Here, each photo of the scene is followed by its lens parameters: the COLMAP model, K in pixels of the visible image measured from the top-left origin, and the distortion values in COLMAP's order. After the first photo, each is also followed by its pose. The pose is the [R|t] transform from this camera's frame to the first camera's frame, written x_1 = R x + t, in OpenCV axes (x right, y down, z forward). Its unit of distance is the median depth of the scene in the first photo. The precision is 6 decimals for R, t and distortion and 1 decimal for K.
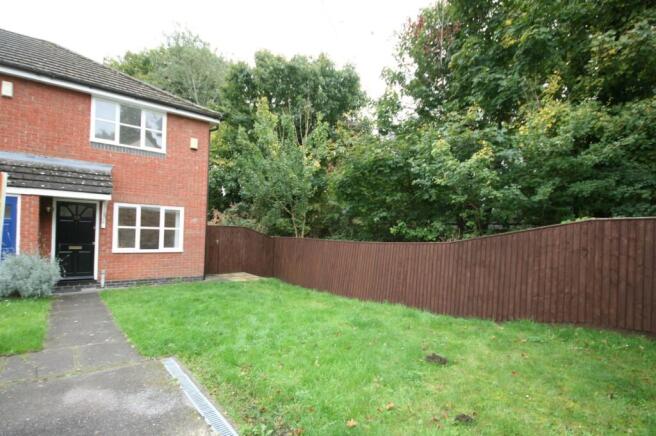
lens RADIAL K [[329.3, 0, 329.4], [0, 329.3, 235.4], [0, 0, 1]] dist [-0.002677, 0.000003]
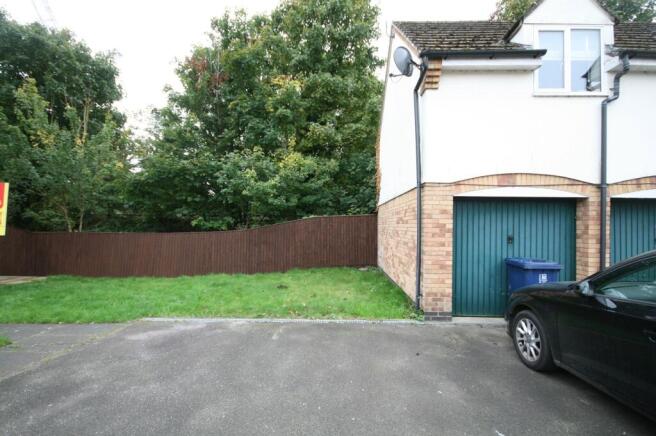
lens RADIAL K [[329.3, 0, 327.6], [0, 329.3, 220.7], [0, 0, 1]] dist [-0.002677, 0.000003]
pose [[0.643292, -0.018222, 0.765404, -0.635991], [0.022243, 0.999740, 0.005107, -0.026697], [-0.765298, 0.013739, 0.643530, -0.330944]]
